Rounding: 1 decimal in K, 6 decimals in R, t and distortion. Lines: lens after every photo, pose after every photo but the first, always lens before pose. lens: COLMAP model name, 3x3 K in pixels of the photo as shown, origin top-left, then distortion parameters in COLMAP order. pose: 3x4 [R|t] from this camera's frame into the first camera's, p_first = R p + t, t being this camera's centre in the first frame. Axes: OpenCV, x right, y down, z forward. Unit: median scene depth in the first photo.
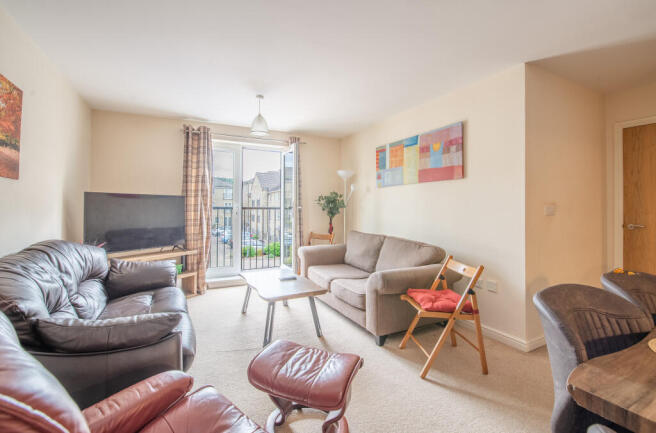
lens RADIAL K [[295.9, 0, 324.9], [0, 295.9, 205.1], [0, 0, 1]] dist [0.018432, -0.010021]
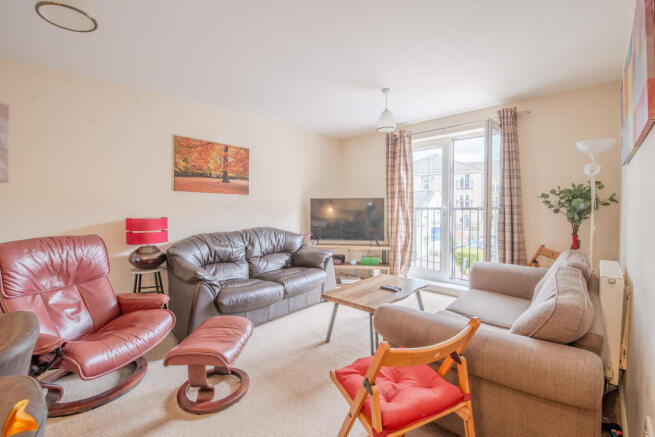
lens RADIAL K [[288.2, 0, 323.7], [0, 288.2, 212.6], [0, 0, 1]] dist [-0.016994, -0.000421]
pose [[0.339420, 0.015674, -0.940504, 0.460686], [0.011927, 0.999709, 0.020965, -0.000903], [0.940559, -0.018333, 0.339134, 0.404742]]
